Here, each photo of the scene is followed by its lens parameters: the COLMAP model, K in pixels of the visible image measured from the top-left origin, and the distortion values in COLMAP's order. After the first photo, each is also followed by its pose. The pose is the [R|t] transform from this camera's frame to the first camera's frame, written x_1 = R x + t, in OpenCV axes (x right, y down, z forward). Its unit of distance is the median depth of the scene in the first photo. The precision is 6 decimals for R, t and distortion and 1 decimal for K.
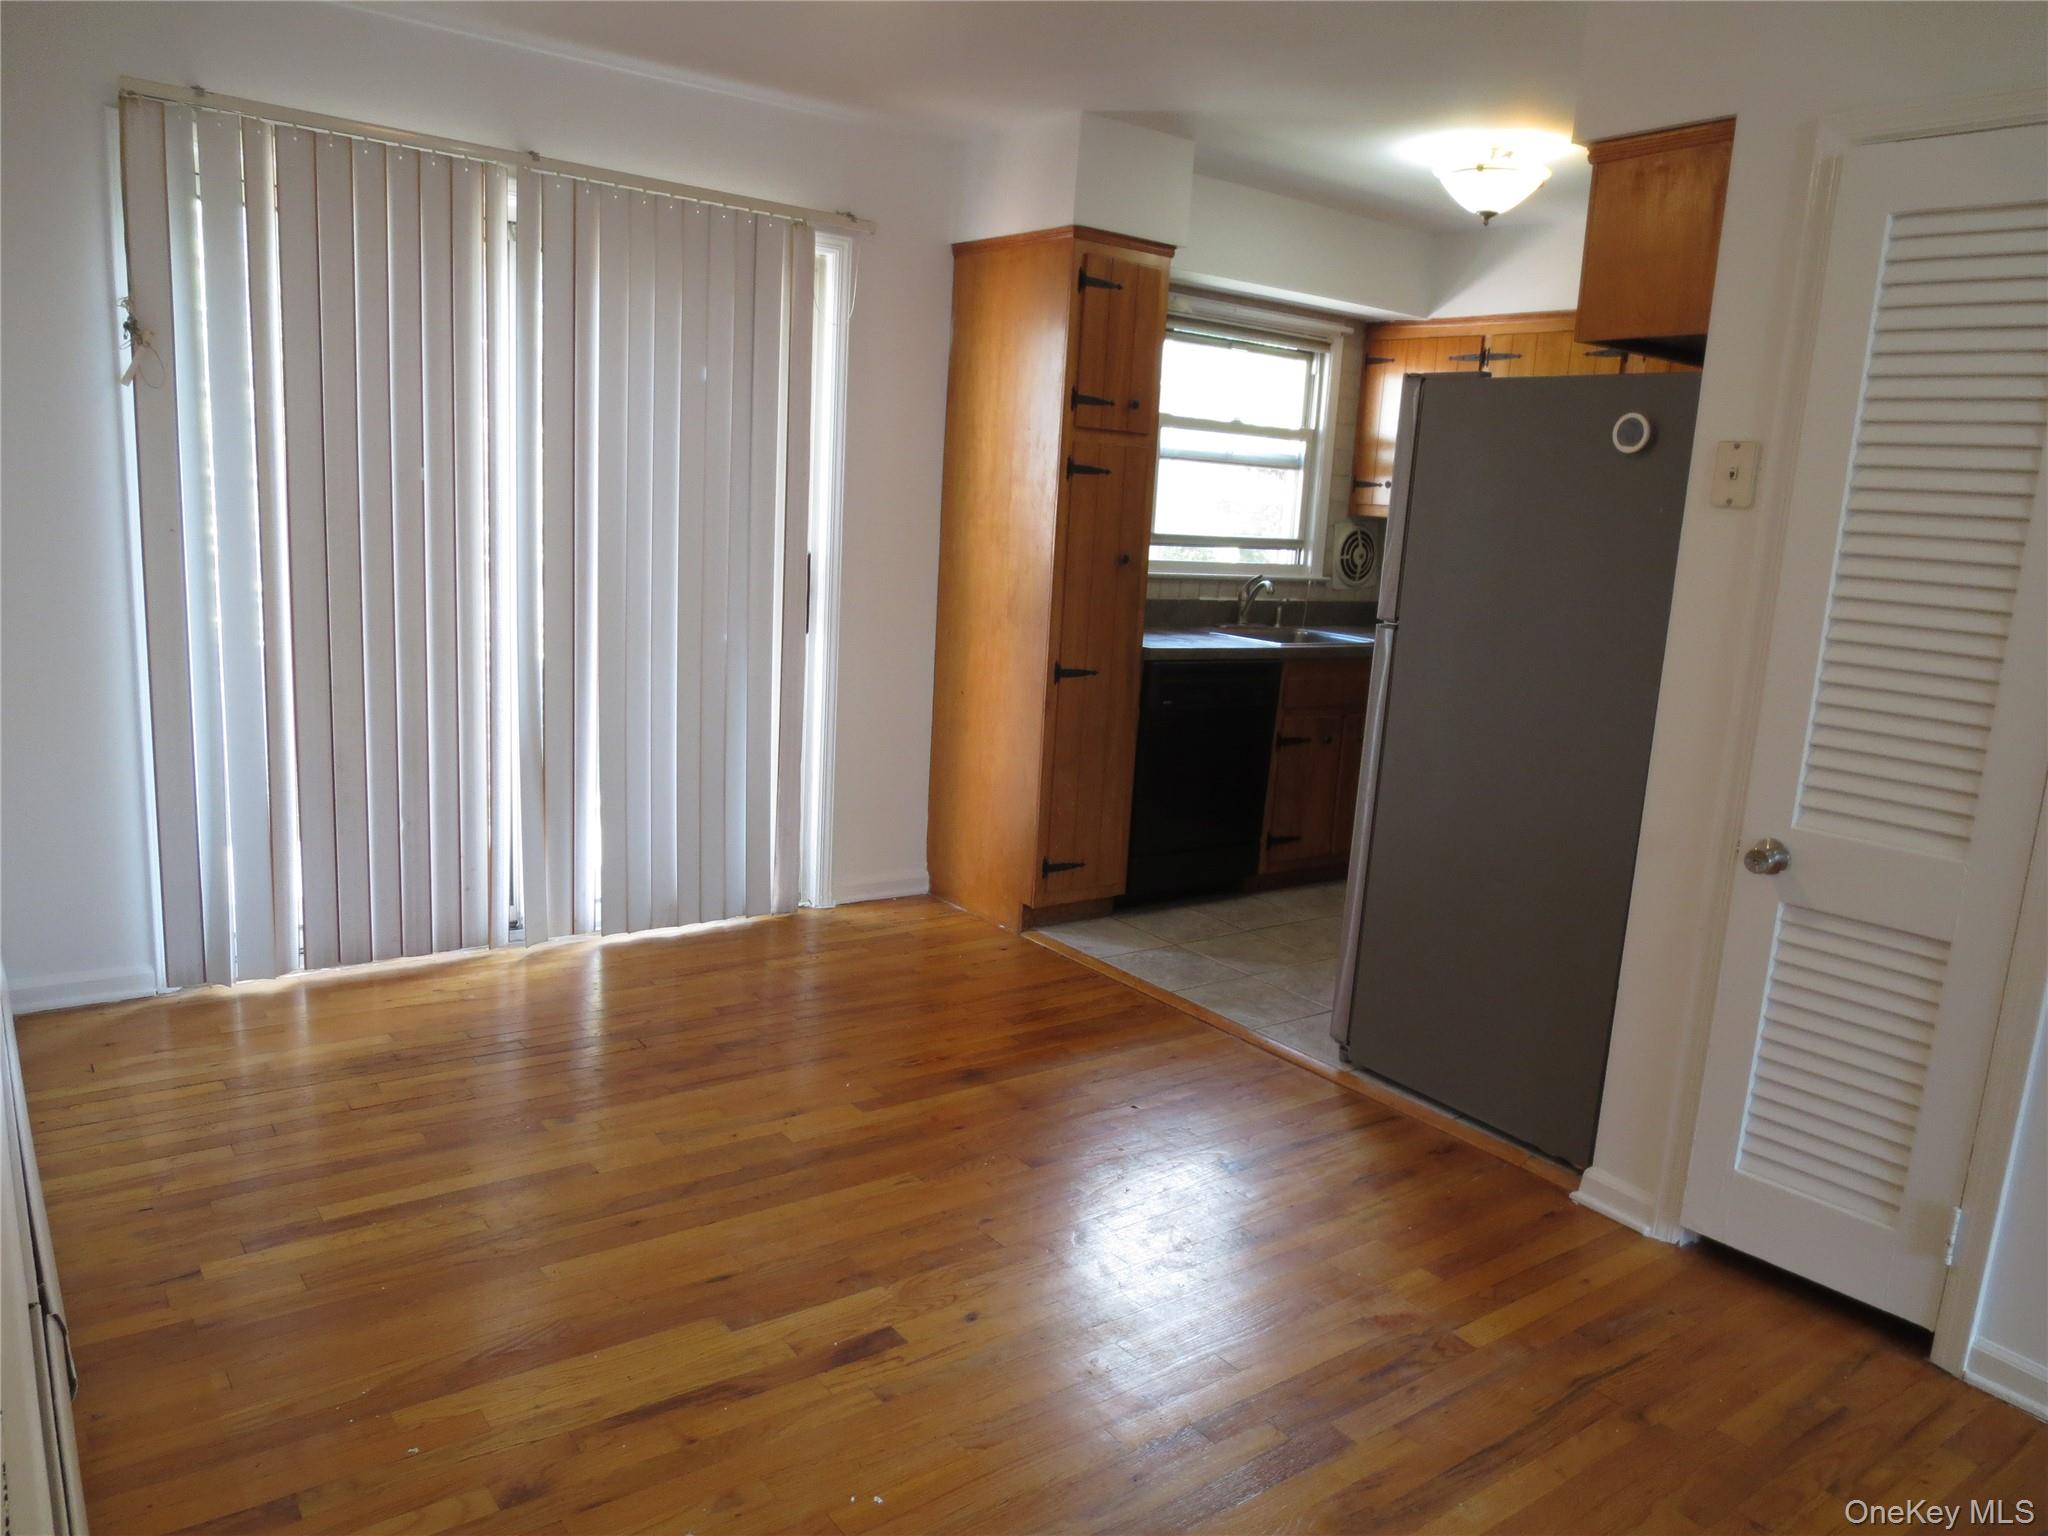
lens RADIAL K [[1455.0, 0, 1029.8], [0, 1455.0, 775.6], [0, 0, 1]] dist [-0.037510, 0.026985]
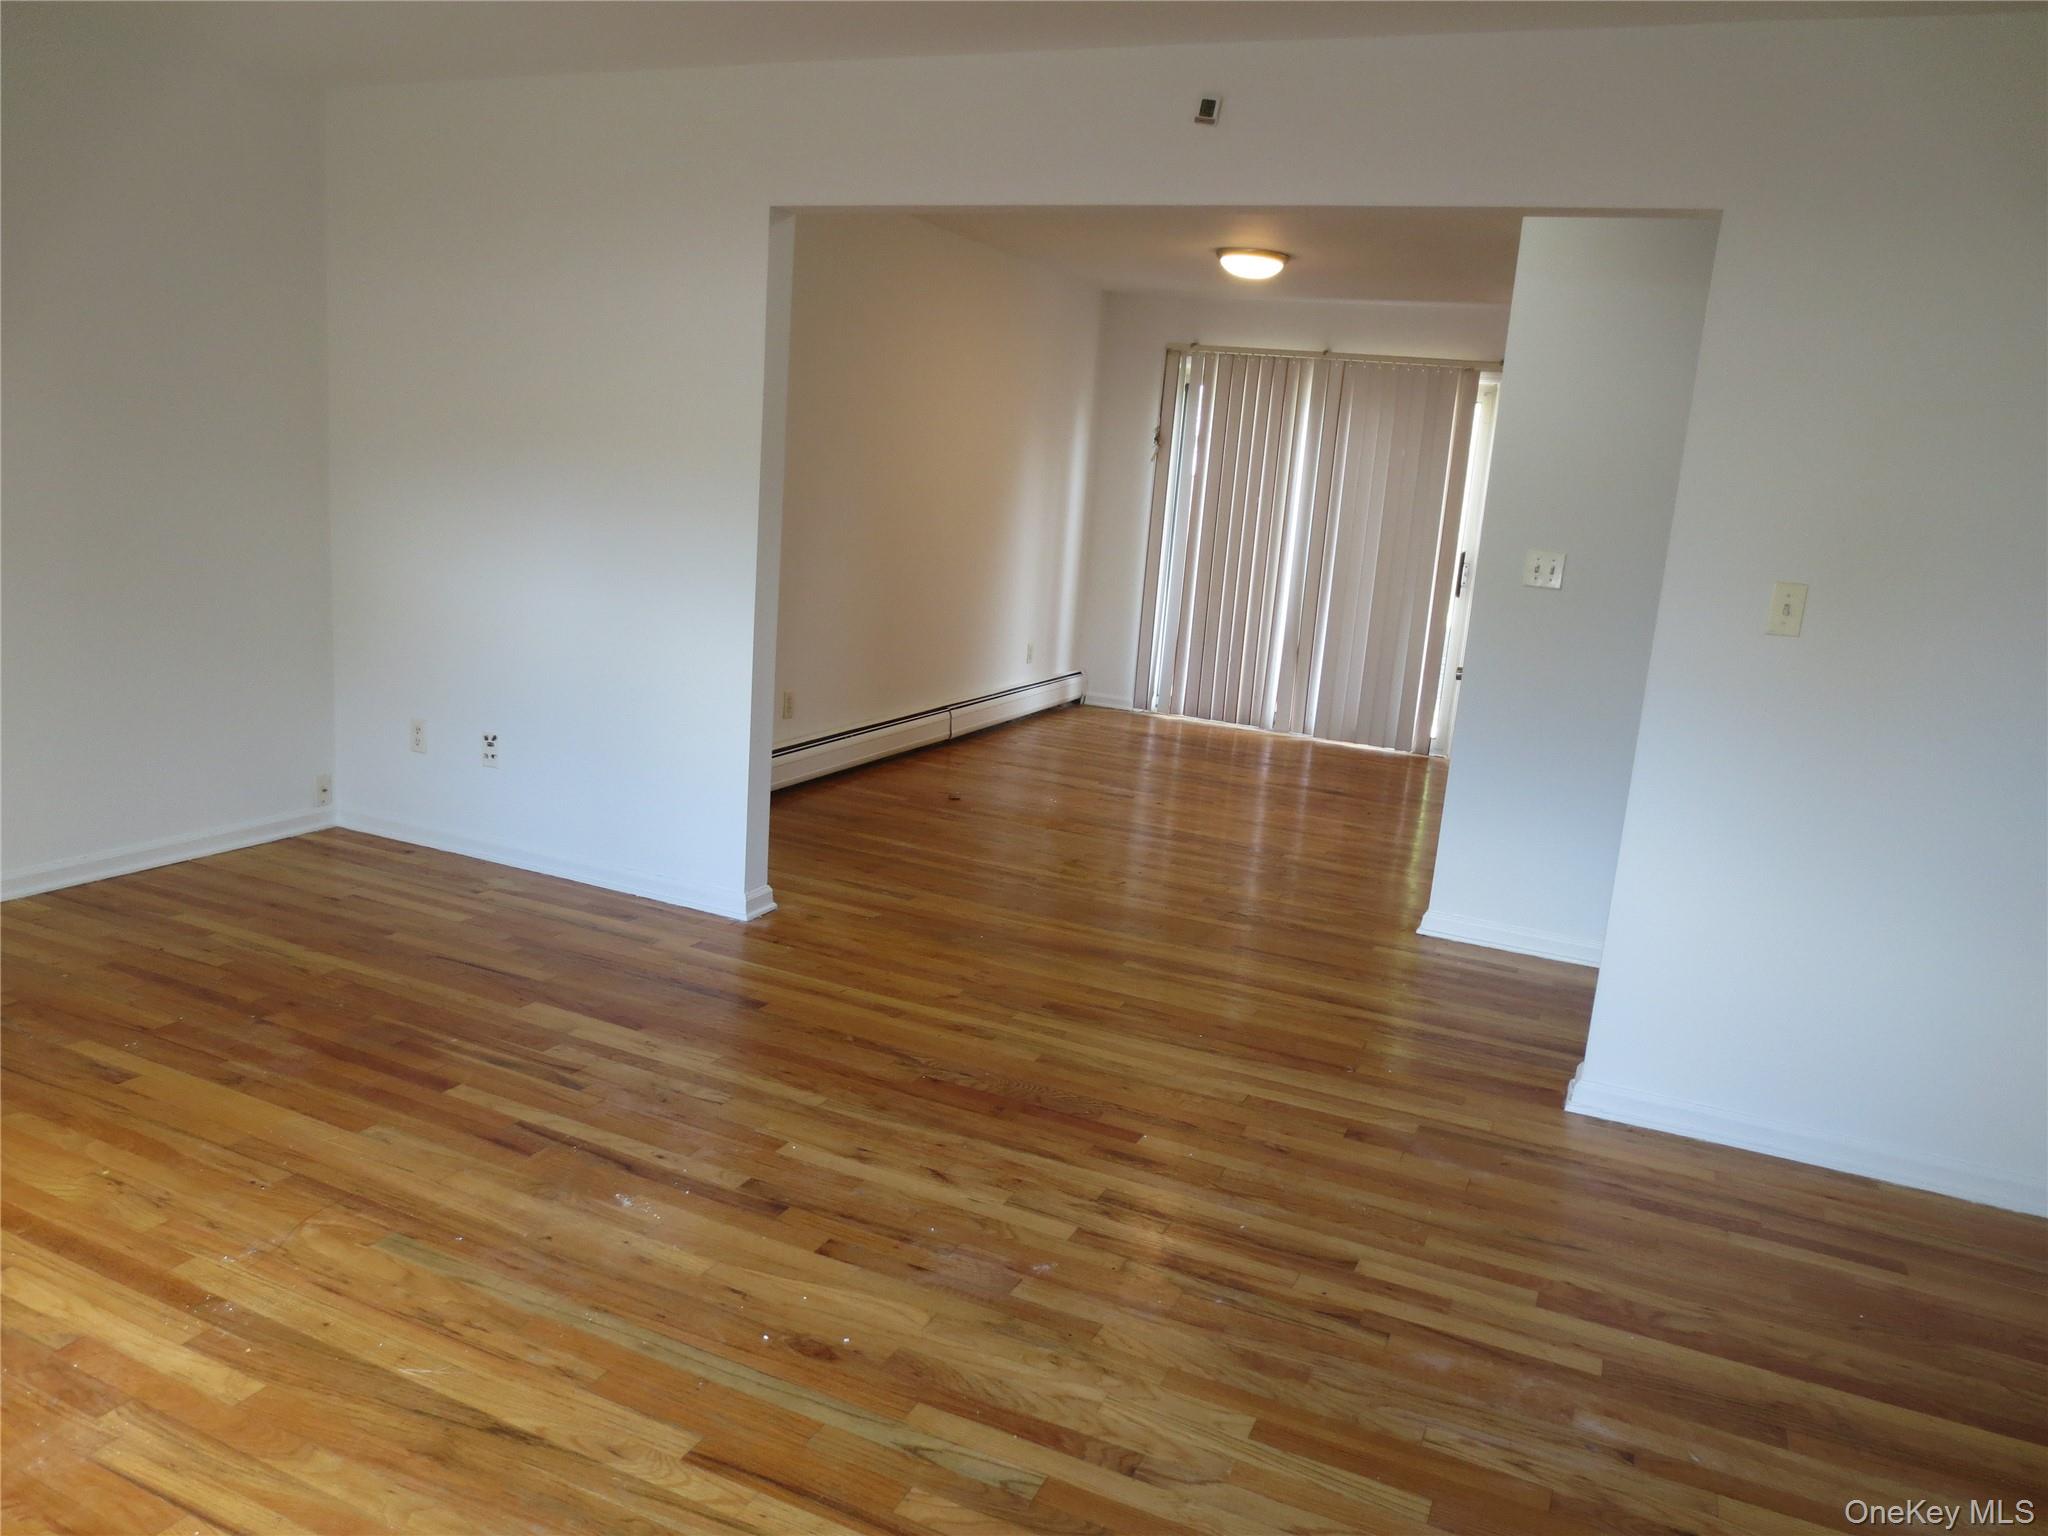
lens RADIAL K [[1455.0, 0, 1029.8], [0, 1455.0, 775.6], [0, 0, 1]] dist [-0.037510, 0.026985]
pose [[0.490210, 0.160040, -0.856786, 1.871387], [-0.214346, 0.974946, 0.059474, 0.197254], [0.844838, 0.154494, 0.512232, -0.496715]]
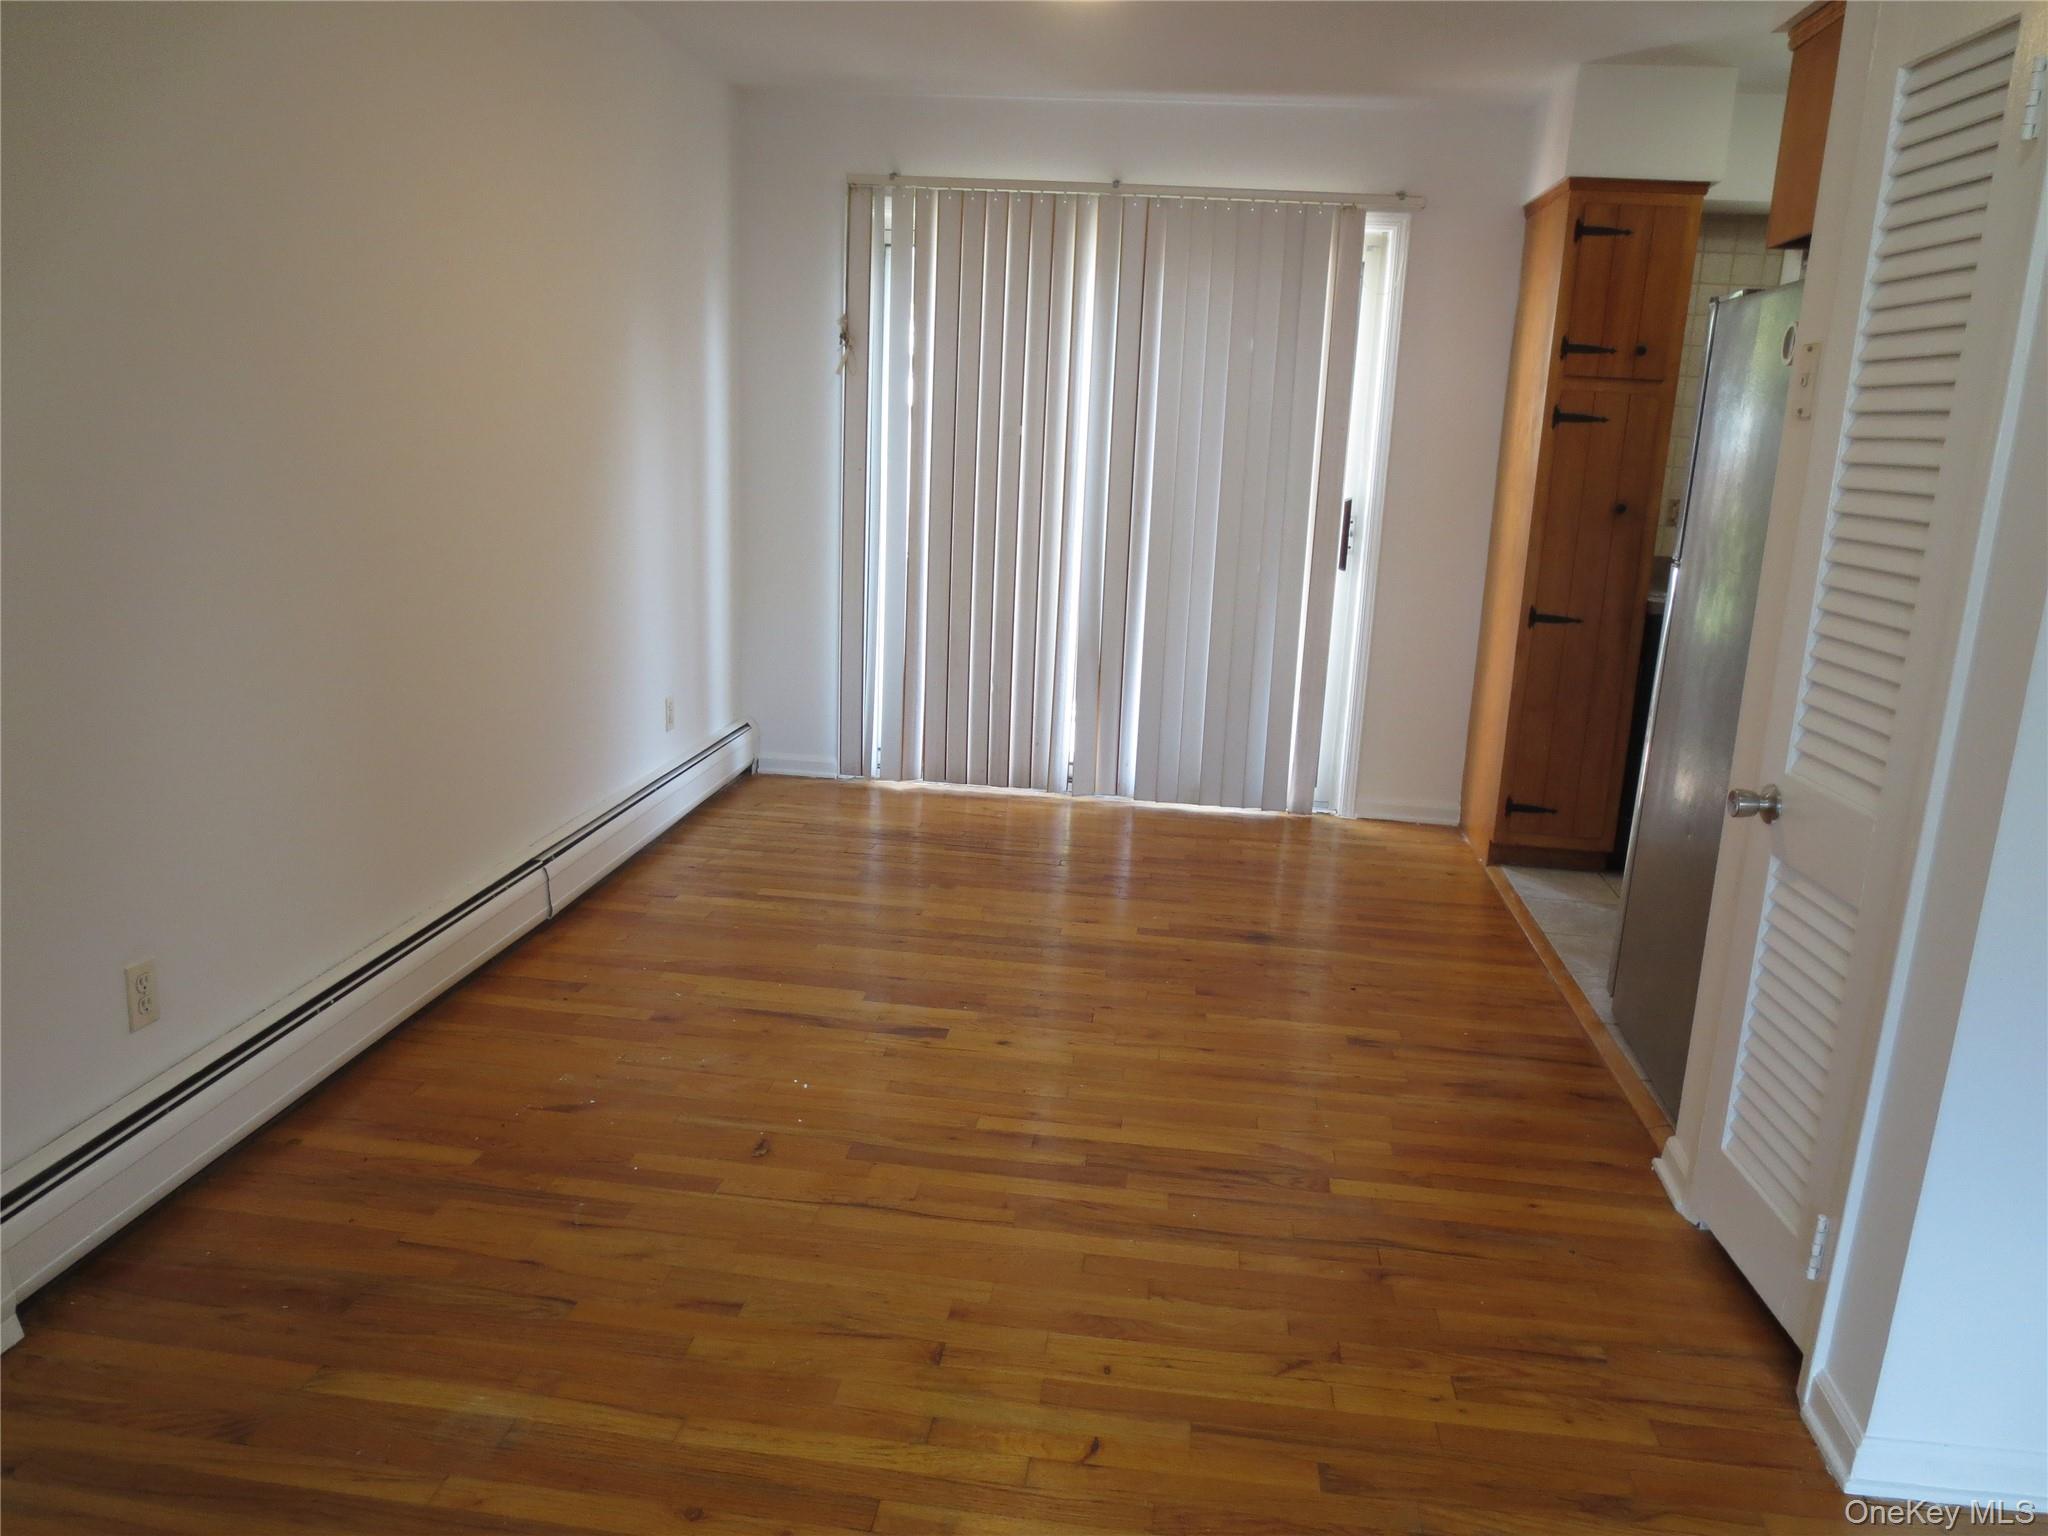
lens RADIAL K [[1455.0, 0, 1029.8], [0, 1455.0, 775.6], [0, 0, 1]] dist [-0.037510, 0.026985]
pose [[0.722981, 0.136214, -0.677307, 0.759551], [-0.132159, 0.989534, 0.057935, 0.044794], [0.678110, 0.047627, 0.733416, 0.022129]]
